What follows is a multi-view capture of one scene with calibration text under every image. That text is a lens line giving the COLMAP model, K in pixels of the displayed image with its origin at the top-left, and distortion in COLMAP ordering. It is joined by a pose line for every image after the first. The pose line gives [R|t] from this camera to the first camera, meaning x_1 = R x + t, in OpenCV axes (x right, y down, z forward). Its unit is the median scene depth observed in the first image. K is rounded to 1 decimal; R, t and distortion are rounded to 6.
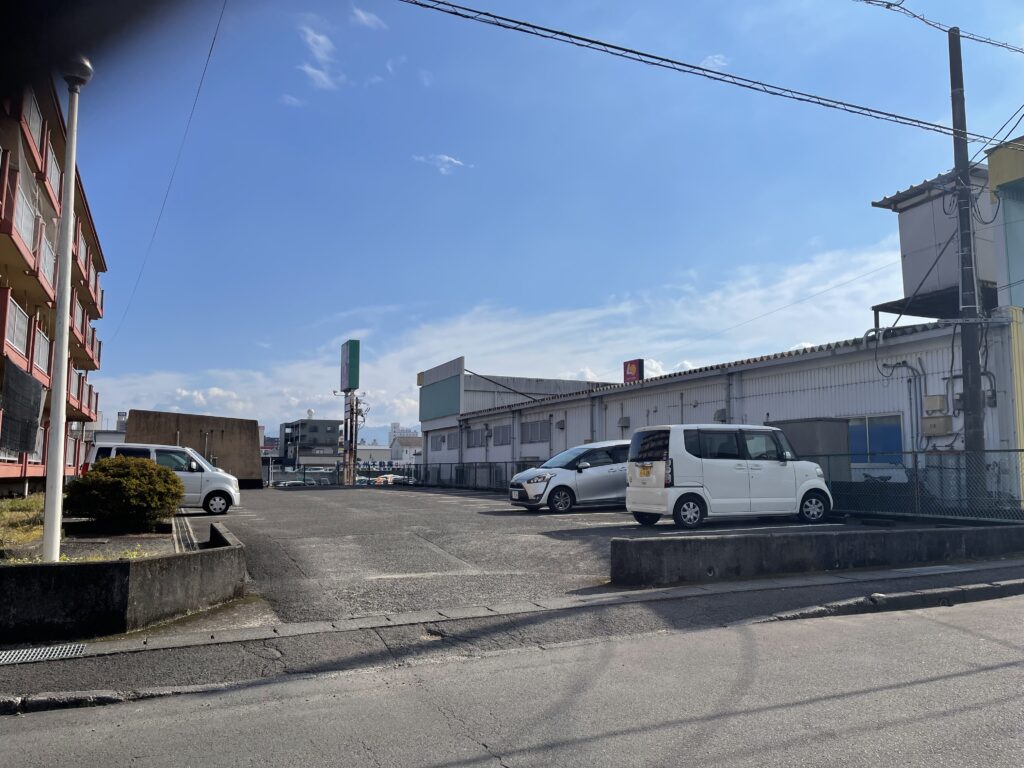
lens RADIAL K [[795.1, 0, 512.0], [0, 795.1, 388.7], [0, 0, 1]] dist [0.020624, -0.037153]
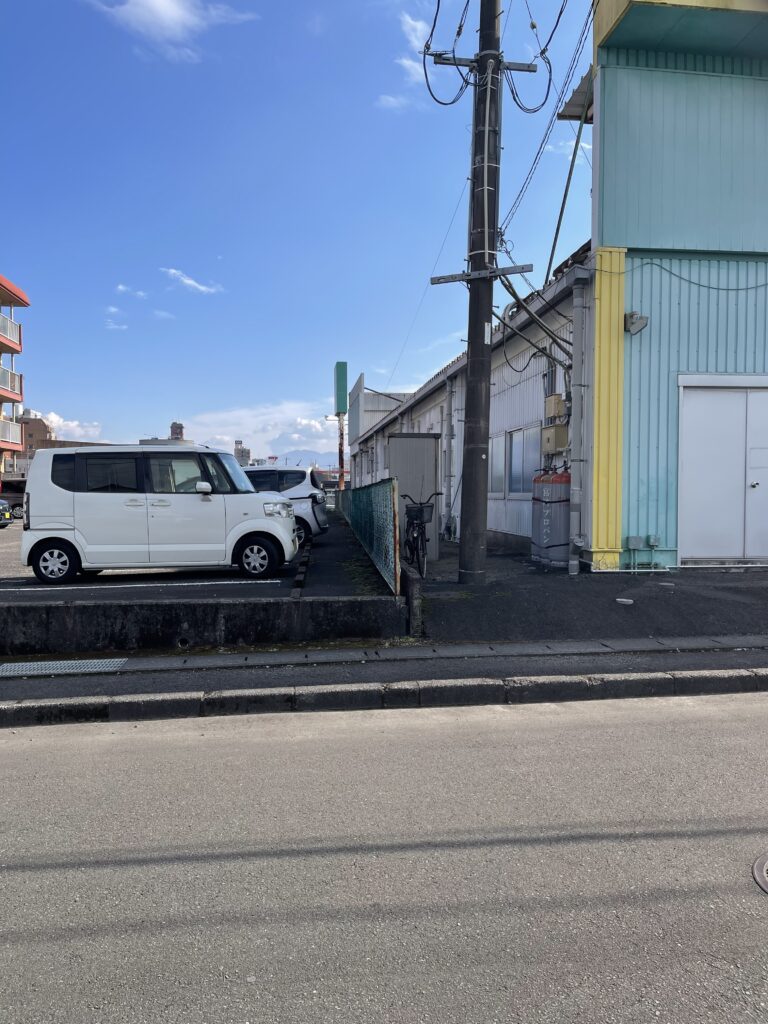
lens RADIAL K [[828.5, 0, 382.2], [0, 828.5, 511.8], [0, 0, 1]] dist [0.063093, -0.017097]
pose [[0.945395, 0.005766, -0.325877, 0.730925], [0.033552, 0.992810, 0.114902, 0.025388], [0.324196, -0.119562, 0.938404, 0.344482]]
